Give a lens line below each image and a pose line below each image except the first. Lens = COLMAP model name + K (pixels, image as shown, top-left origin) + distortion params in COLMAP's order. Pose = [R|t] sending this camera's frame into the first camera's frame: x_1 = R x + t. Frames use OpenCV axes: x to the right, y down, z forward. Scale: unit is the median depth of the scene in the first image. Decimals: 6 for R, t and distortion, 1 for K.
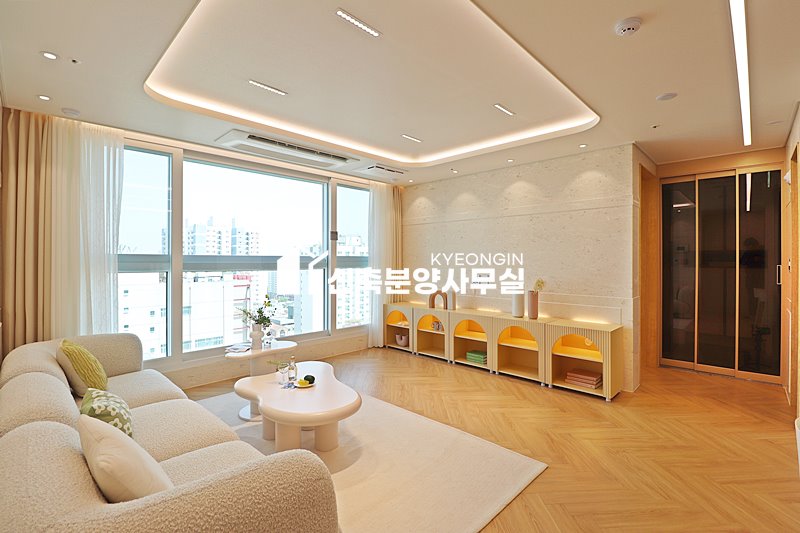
lens RADIAL K [[368.1, 0, 403.8], [0, 368.1, 258.9], [0, 0, 1]] dist [-0.003484, -0.011859]
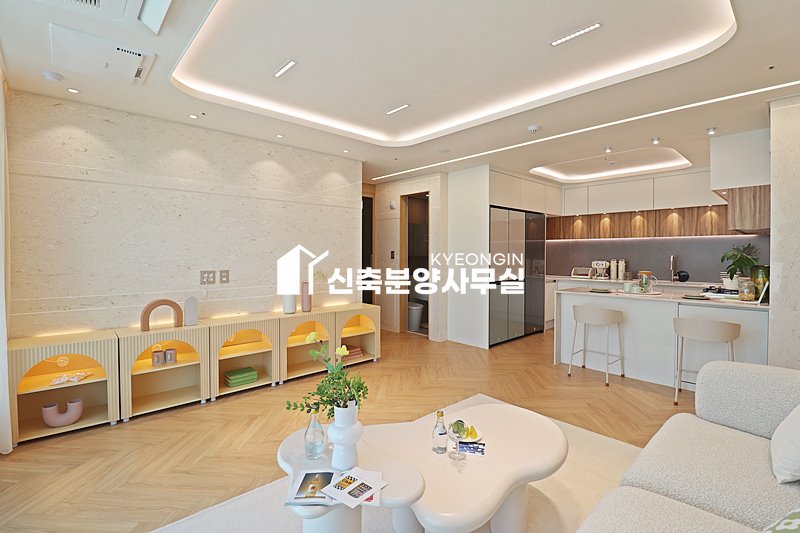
lens RADIAL K [[368.1, 0, 403.8], [0, 368.1, 258.9], [0, 0, 1]] dist [-0.003484, -0.011859]
pose [[0.052558, -0.013288, 0.998529, -0.655983], [-0.004501, 0.999898, 0.013543, 0.011720], [-0.998608, -0.005206, 0.052493, 0.762279]]
